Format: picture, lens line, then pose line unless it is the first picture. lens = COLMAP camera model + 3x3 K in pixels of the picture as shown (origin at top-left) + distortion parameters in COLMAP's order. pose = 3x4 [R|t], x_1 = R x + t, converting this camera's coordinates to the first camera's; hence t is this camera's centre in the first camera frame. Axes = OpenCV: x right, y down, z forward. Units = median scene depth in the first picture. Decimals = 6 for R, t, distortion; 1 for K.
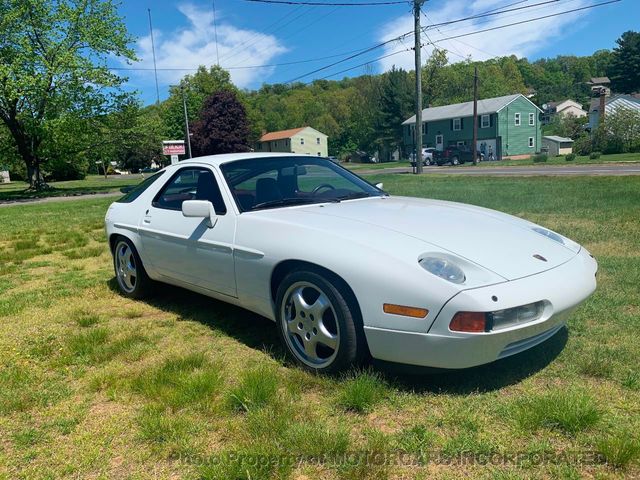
lens RADIAL K [[489.0, 0, 319.8], [0, 489.0, 240.8], [0, 0, 1]] dist [0.045027, -0.048609]
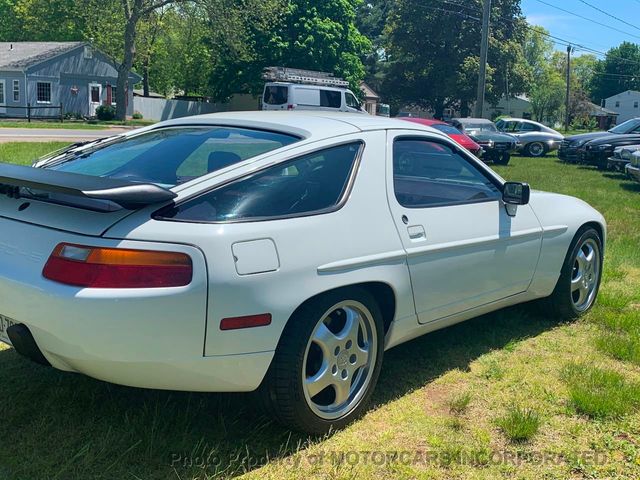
lens RADIAL K [[752.3, 0, 320.3], [0, 752.3, 240.8], [0, 0, 1]] dist [0.018793, 0.000000]
pose [[-0.116770, -0.120871, 0.985776, -1.612113], [0.122098, 0.983290, 0.135030, -0.220410], [-0.985625, 0.136129, -0.100061, 1.665574]]
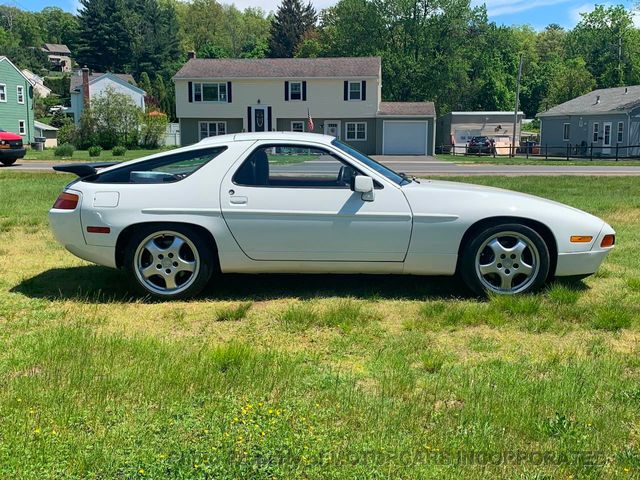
lens RADIAL K [[752.3, 0, 319.5], [0, 752.3, 240.1], [0, 0, 1]] dist [0.018793, 0.000000]
pose [[0.651806, -0.046246, 0.756974, -1.807582], [0.083521, 0.996445, -0.011042, 0.078885], [-0.753772, 0.070421, 0.653351, 0.010469]]
